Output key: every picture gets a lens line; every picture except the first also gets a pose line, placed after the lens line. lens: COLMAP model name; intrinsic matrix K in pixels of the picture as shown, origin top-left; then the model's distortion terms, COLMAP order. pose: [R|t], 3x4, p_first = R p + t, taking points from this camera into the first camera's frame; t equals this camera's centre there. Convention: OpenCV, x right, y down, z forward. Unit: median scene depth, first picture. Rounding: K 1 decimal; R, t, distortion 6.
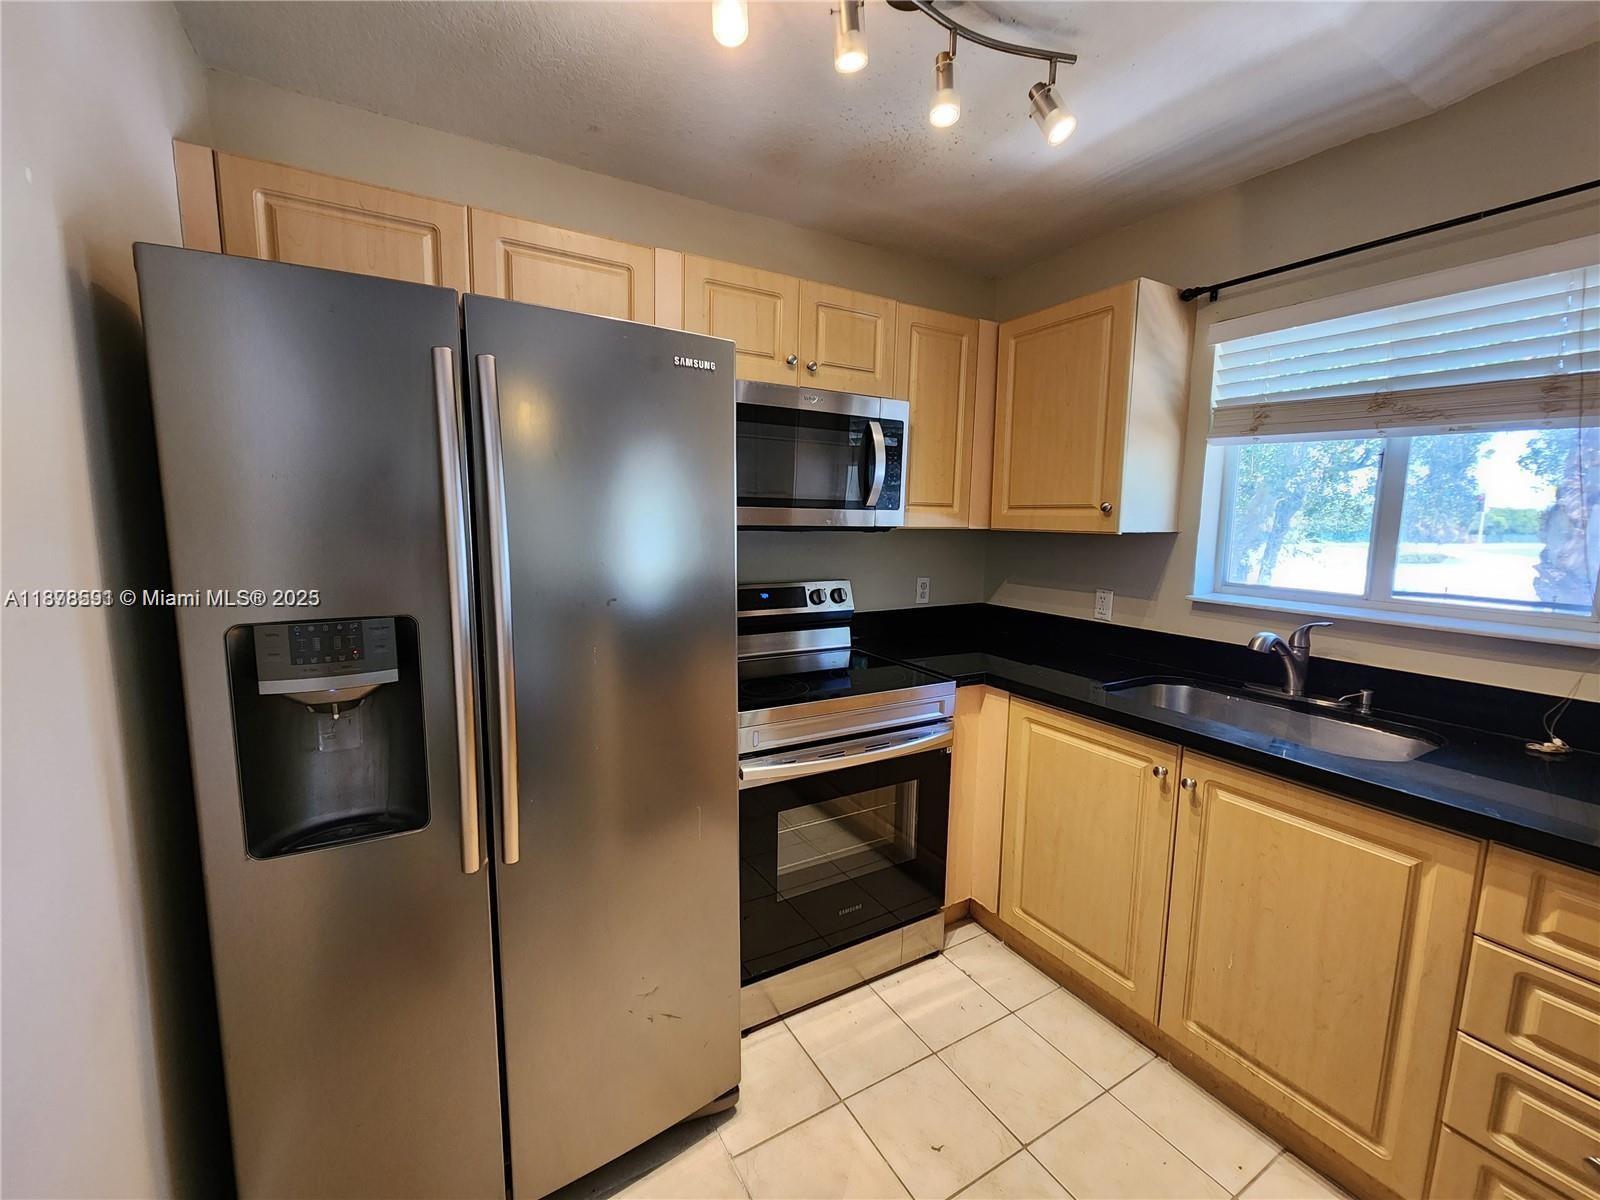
lens RADIAL K [[655.9, 0, 787.8], [0, 655.9, 592.2], [0, 0, 1]] dist [0.008131, -0.000010]
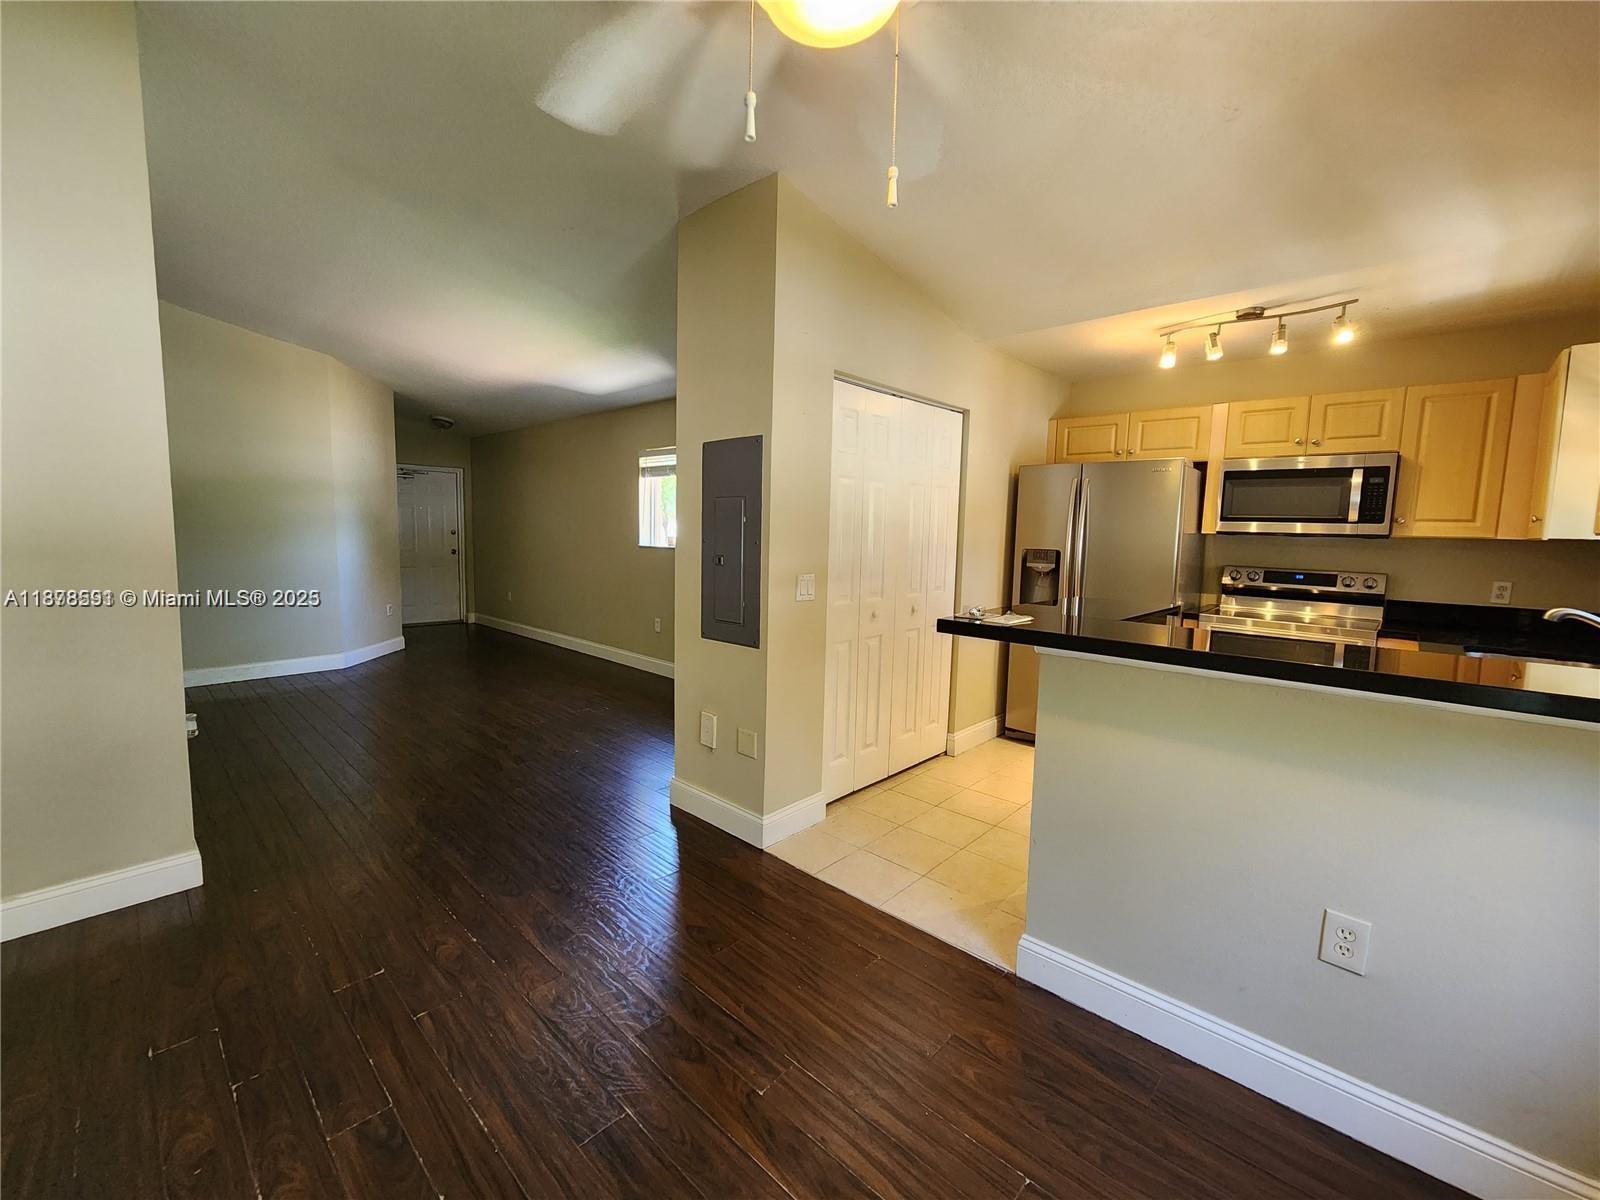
lens RADIAL K [[652.9, 0, 789.2], [0, 652.9, 596.0], [0, 0, 1]] dist [0.001695, 0.000018]
pose [[0.291071, 0.092790, -0.952191, 1.304325], [-0.133917, 0.989438, 0.055483, 0.150455], [0.947283, 0.111365, 0.300422, -0.792748]]
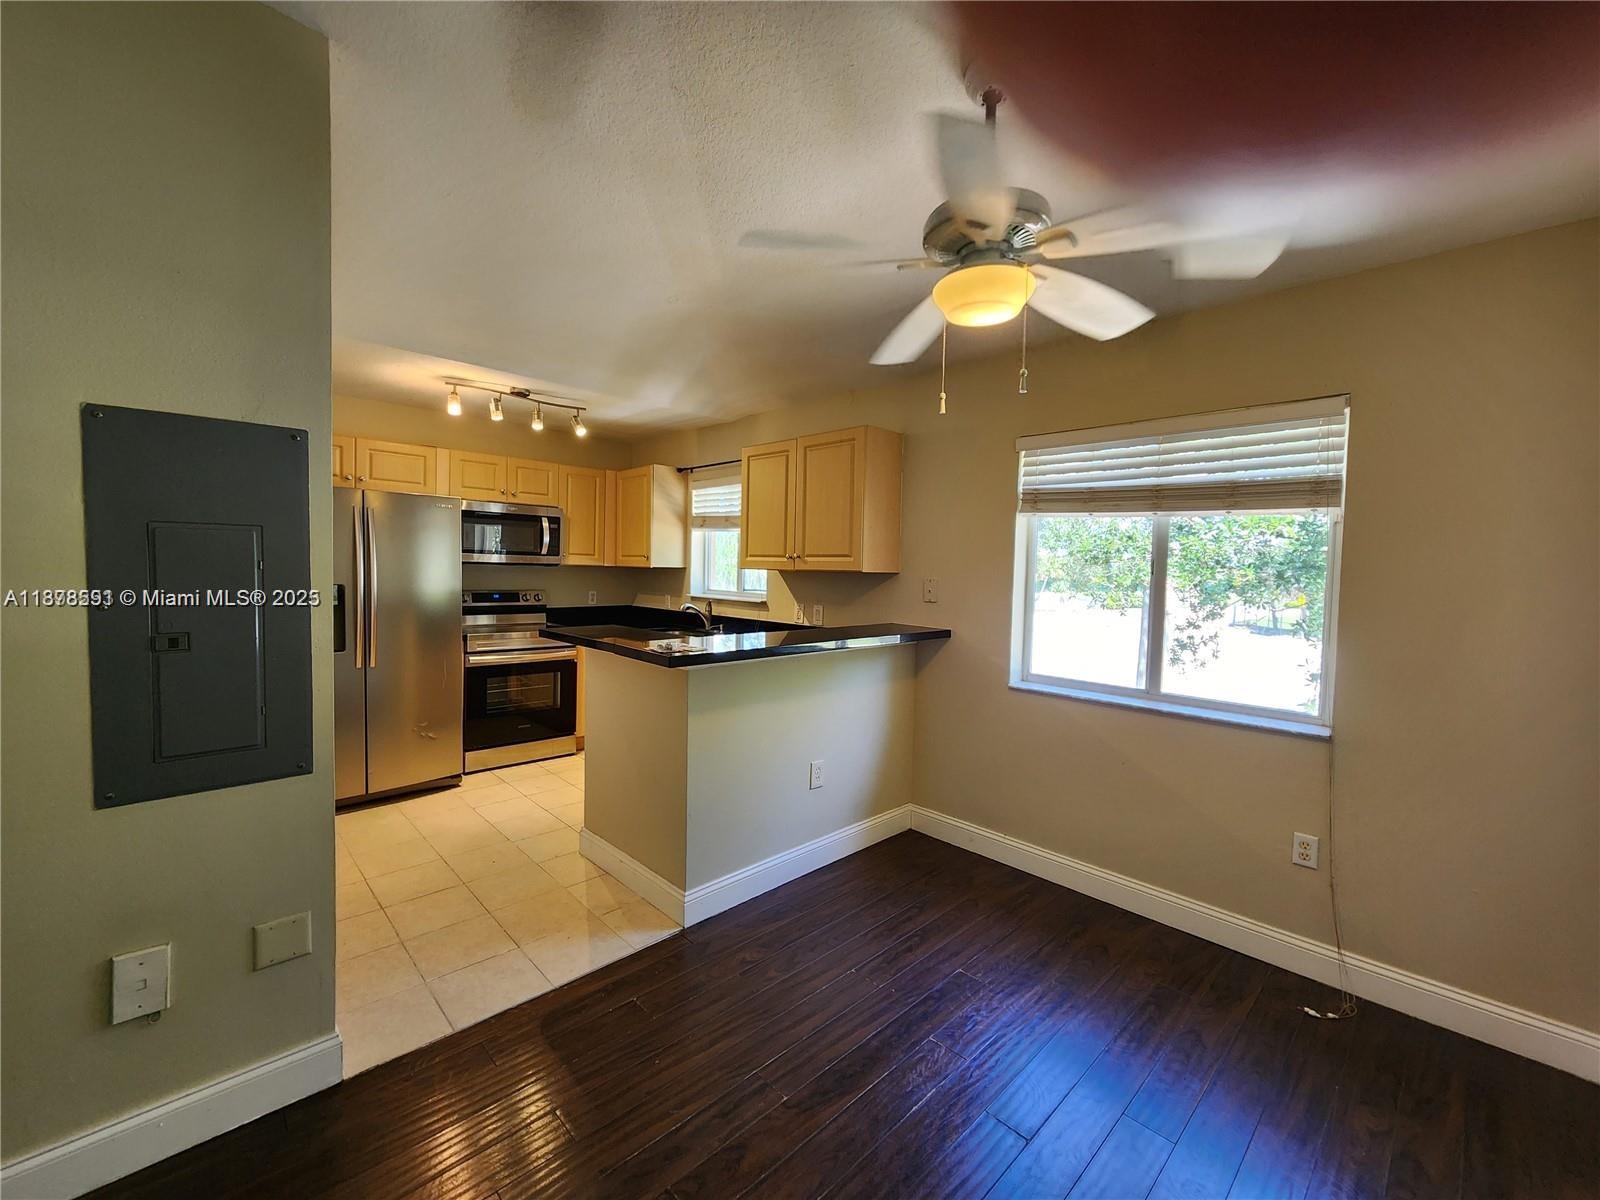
lens RADIAL K [[655.9, 0, 787.8], [0, 655.9, 592.2], [0, 0, 1]] dist [0.008131, -0.000010]
pose [[0.972440, 0.000143, 0.233152, 0.427042], [0.017565, 0.997113, -0.073874, 0.184043], [-0.232490, 0.075934, 0.969630, -1.403842]]
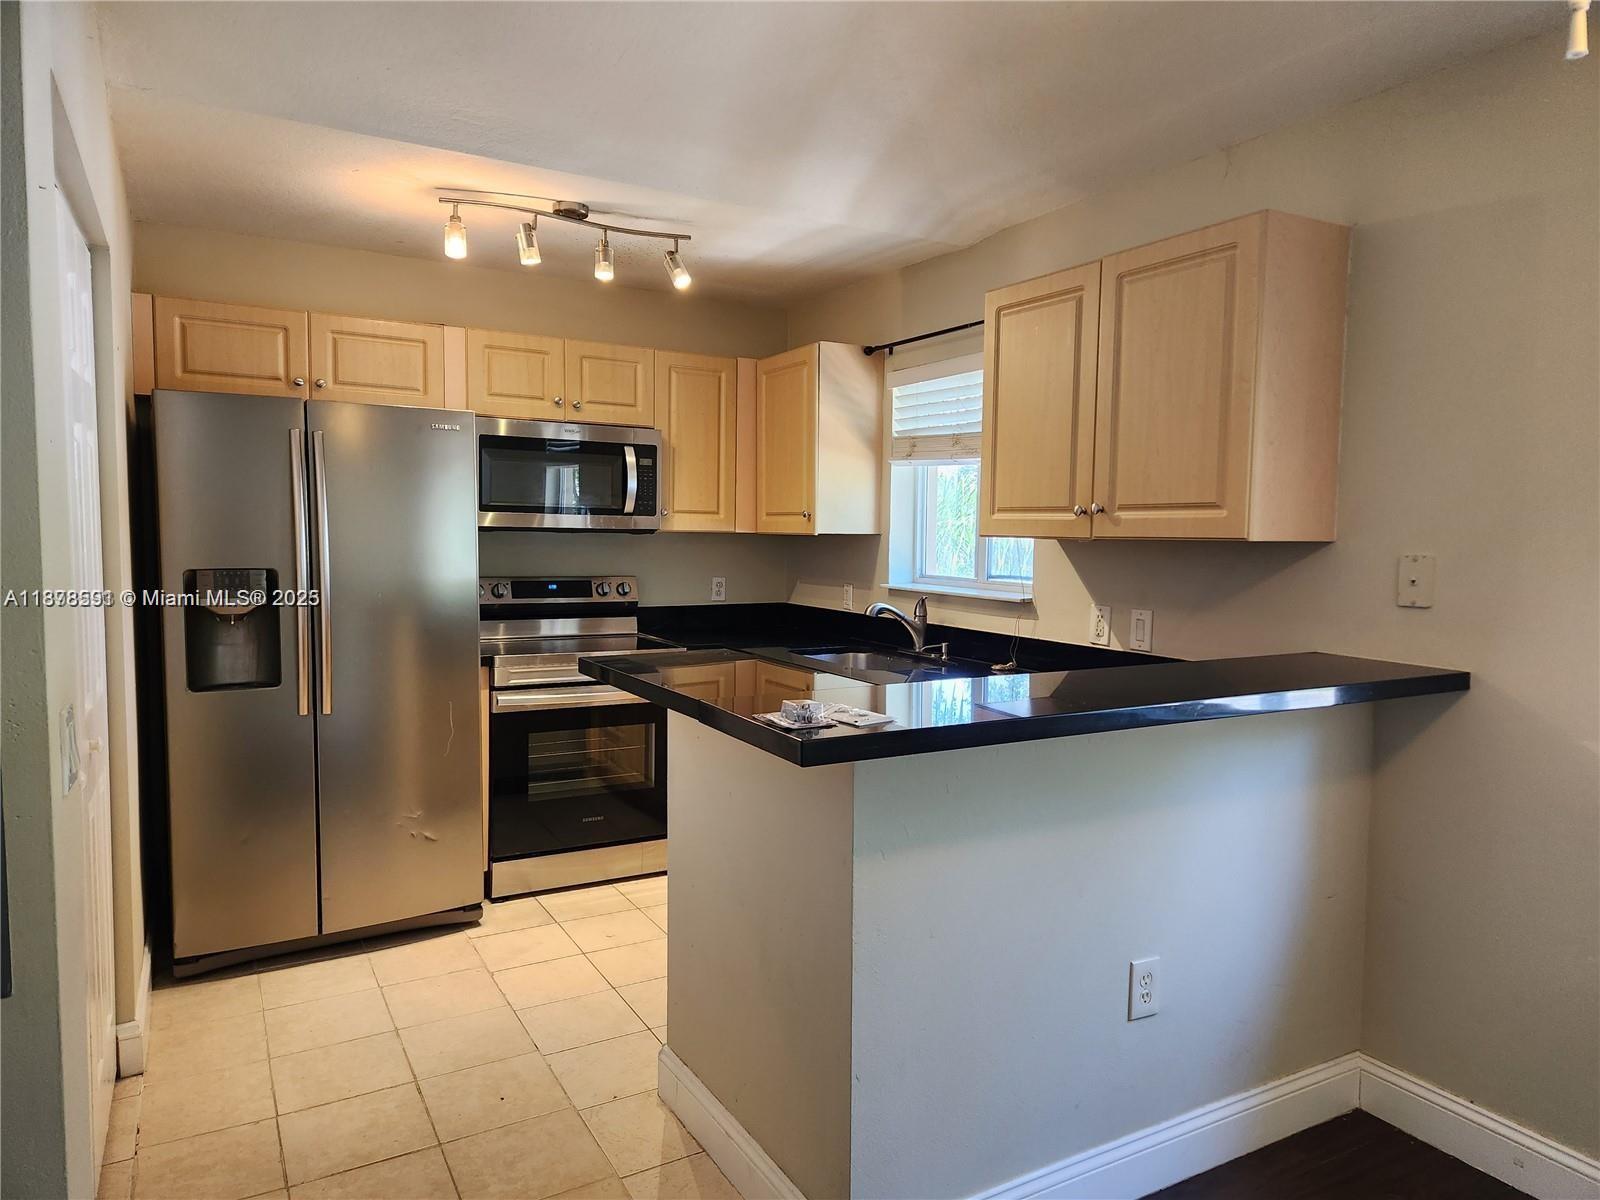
lens RADIAL K [[1067.9, 0, 818.0], [0, 1067.9, 606.2], [0, 0, 1]] dist [0.079659, -0.051332]
pose [[0.999998, 0.000349, 0.002097, 0.499767], [-0.000254, 0.998977, -0.045210, 0.145233], [-0.002110, 0.045209, 0.998975, -1.078074]]
